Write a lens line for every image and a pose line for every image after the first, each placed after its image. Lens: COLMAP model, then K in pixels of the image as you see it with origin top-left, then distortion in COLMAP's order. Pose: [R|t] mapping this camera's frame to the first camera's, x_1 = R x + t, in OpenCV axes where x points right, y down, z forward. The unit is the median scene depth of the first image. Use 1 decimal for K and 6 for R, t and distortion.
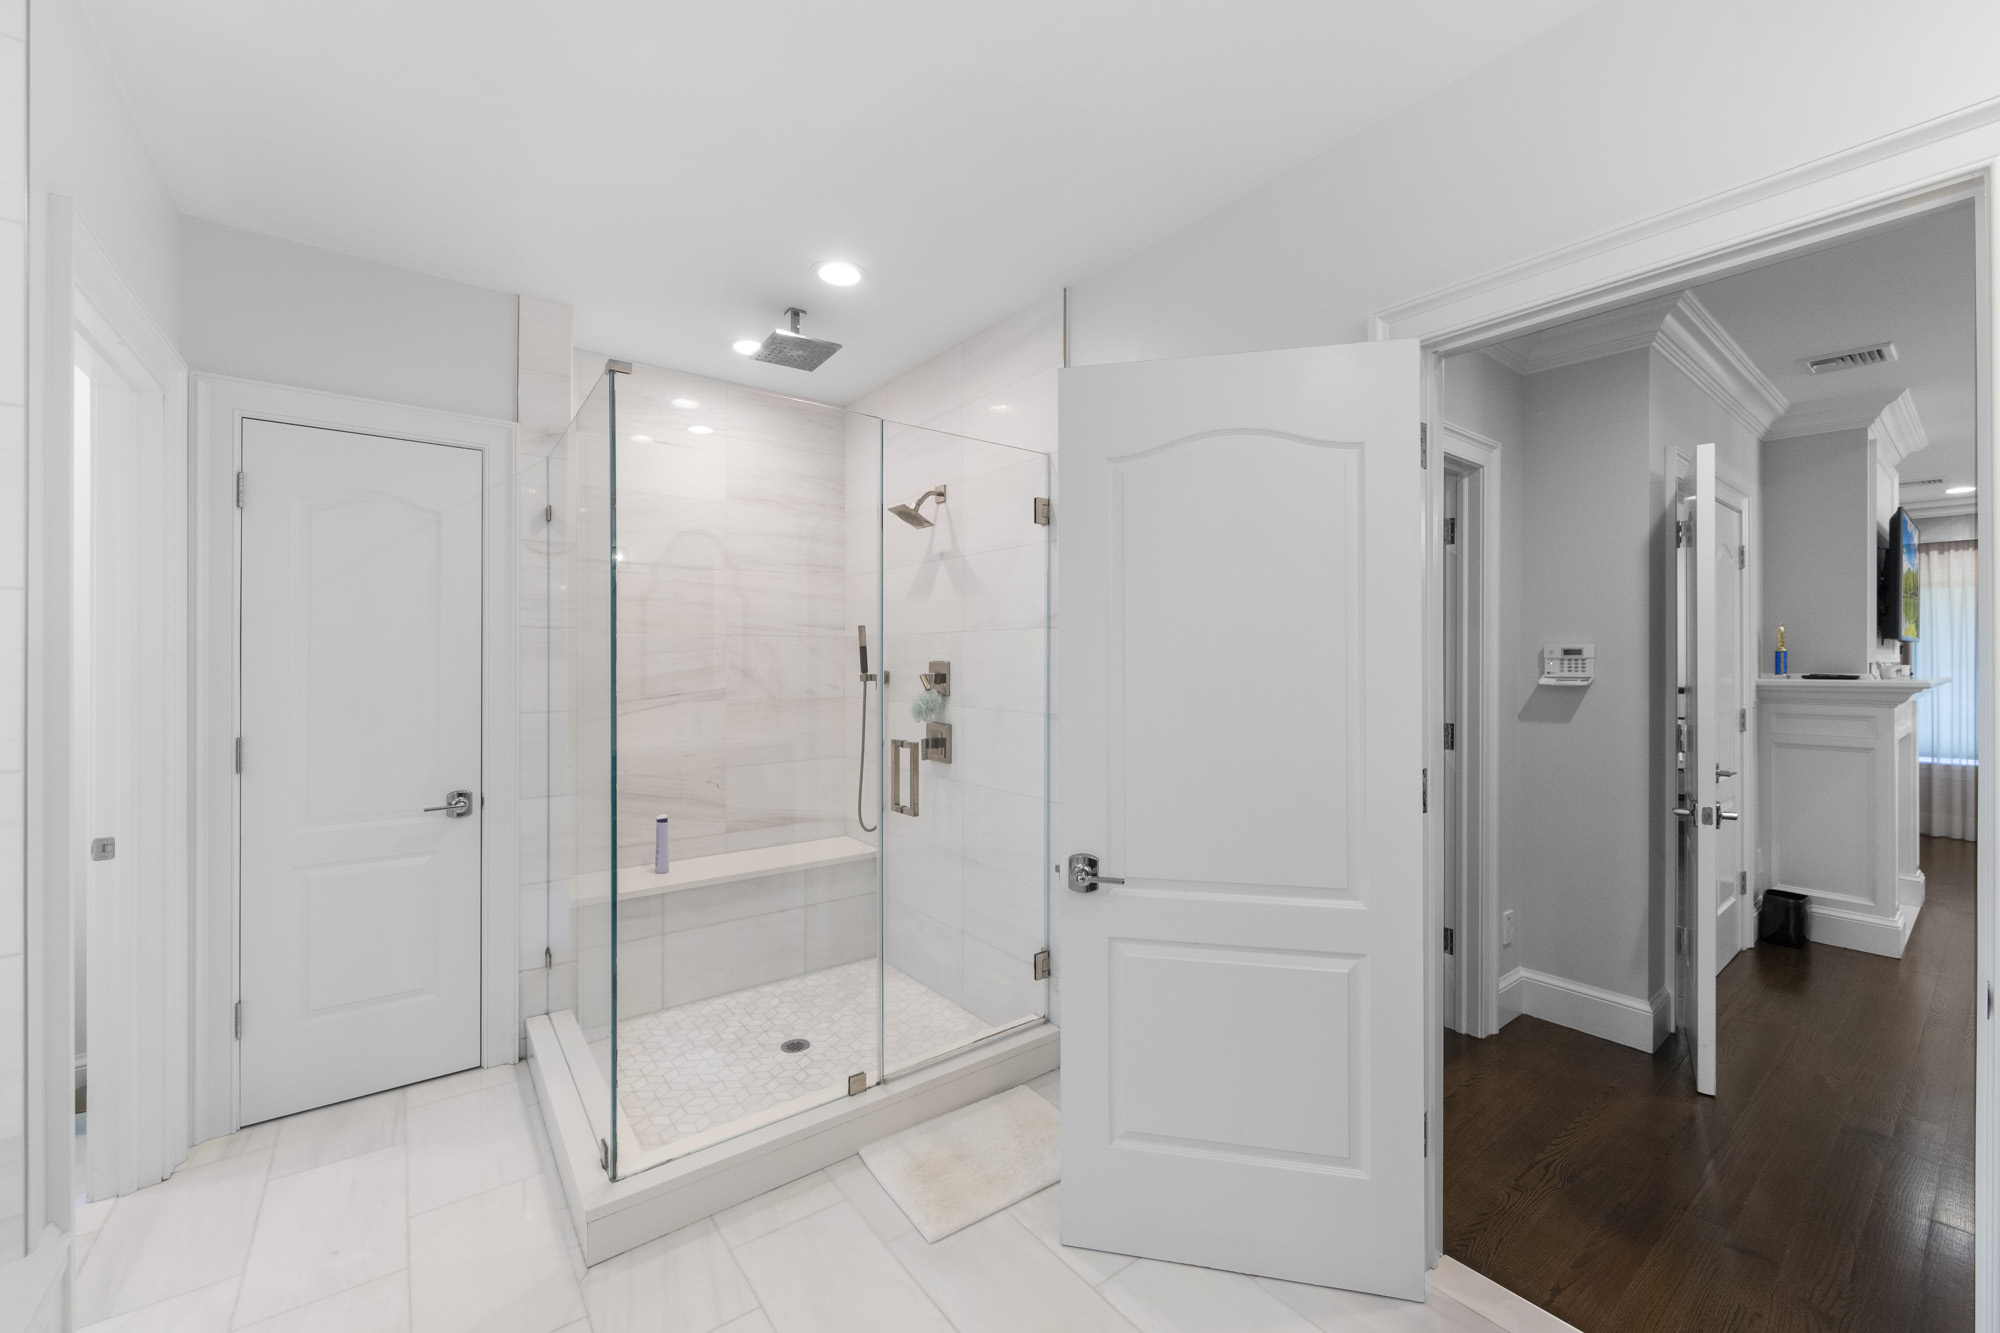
lens RADIAL K [[796.2, 0, 1001.0], [0, 796.2, 662.1], [0, 0, 1]] dist [-0.003733, -0.000316]
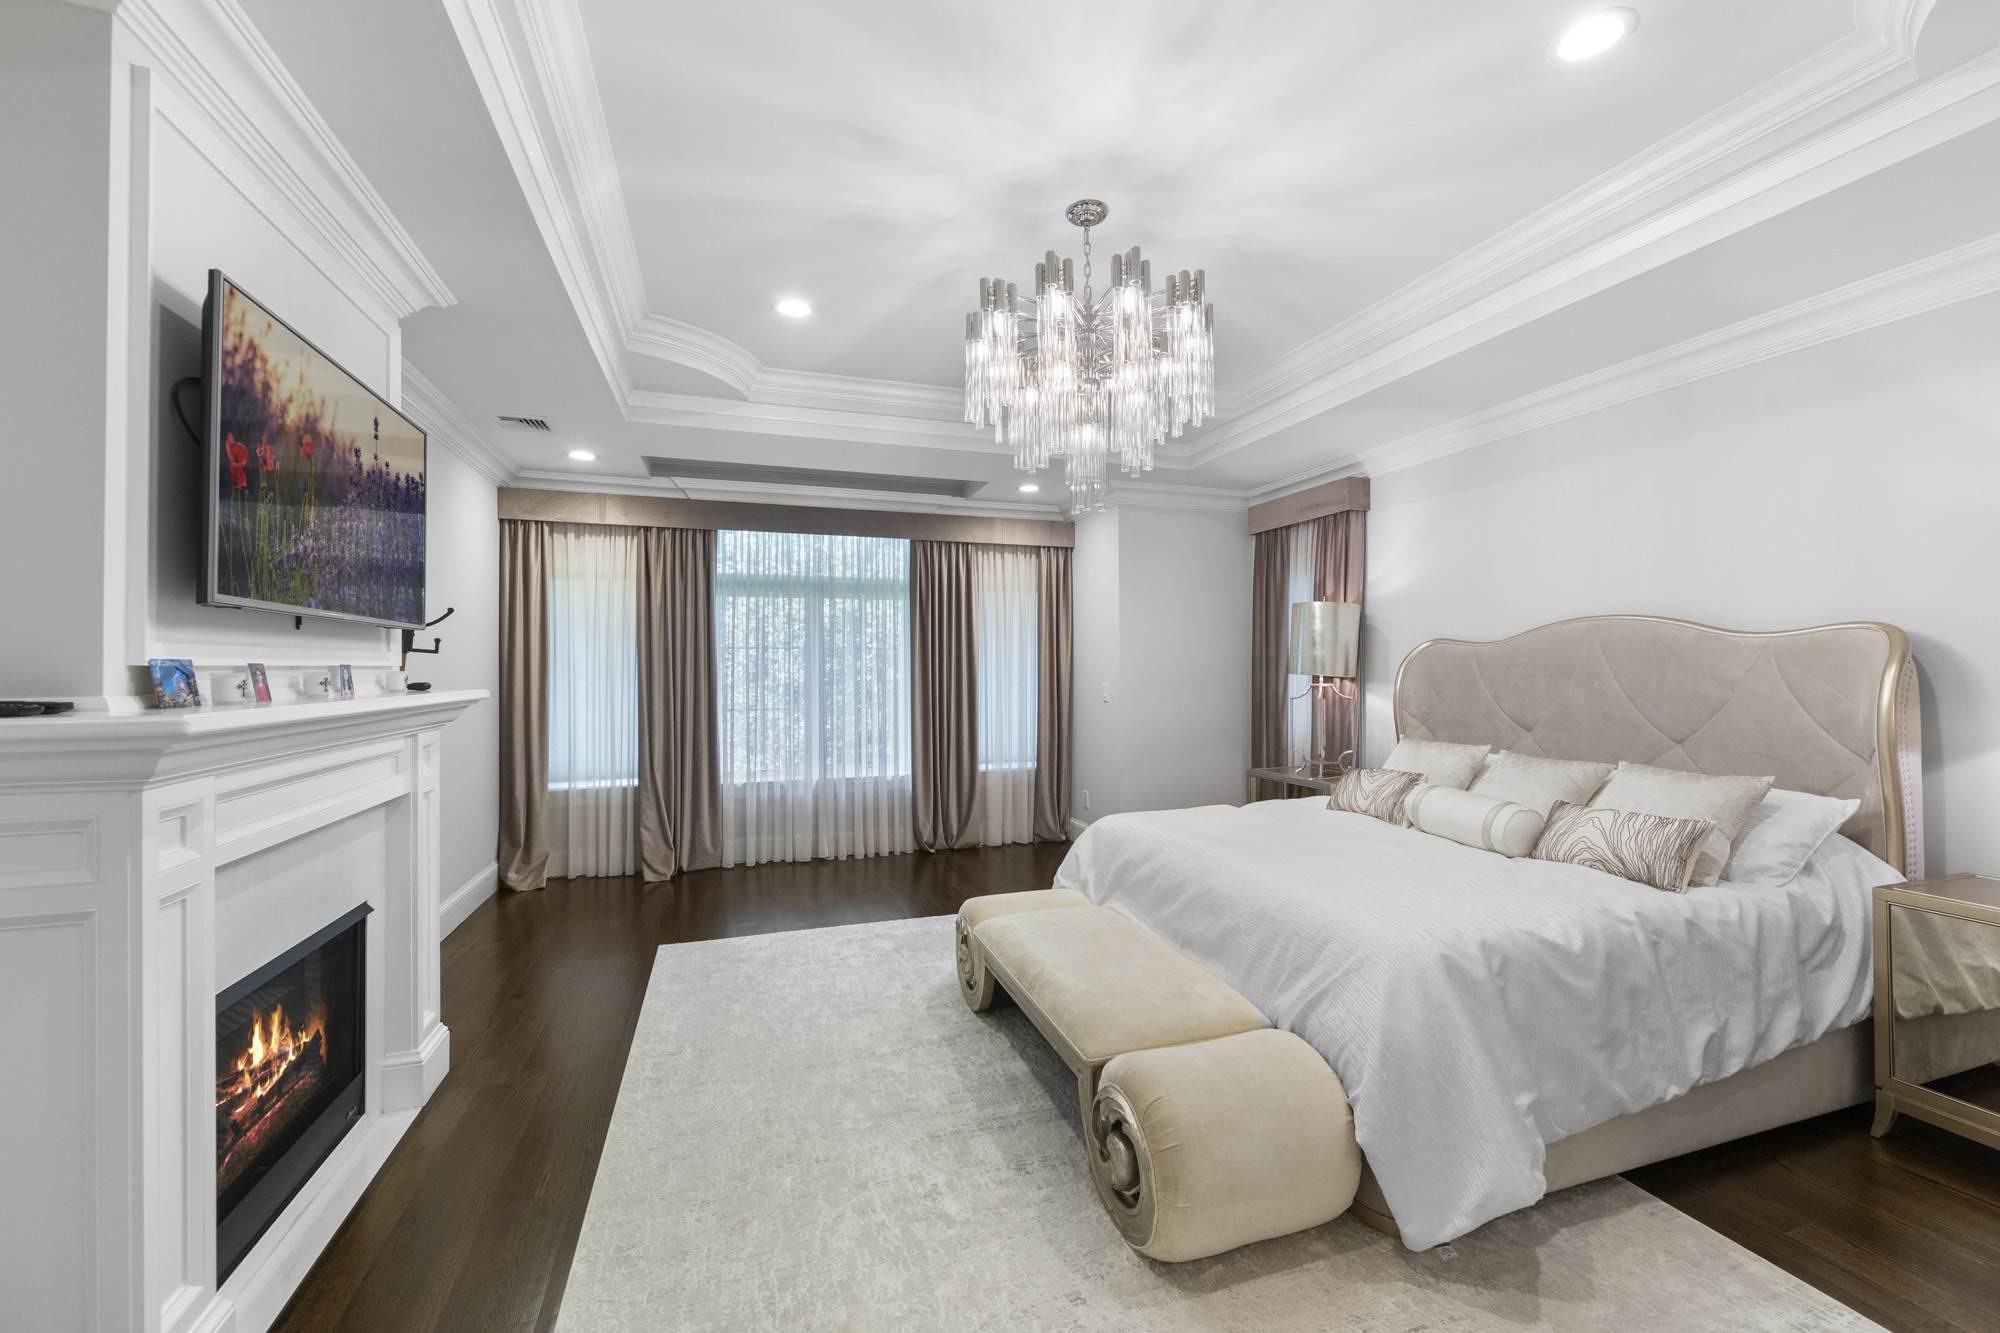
lens RADIAL K [[796.2, 0, 1001.0], [0, 796.2, 662.1], [0, 0, 1]] dist [-0.003733, -0.000316]
pose [[0.324521, 0.001031, 0.945878, 0.548203], [0.008638, 0.999954, -0.004054, 0.002482], [-0.945839, 0.009486, 0.324498, 0.310283]]
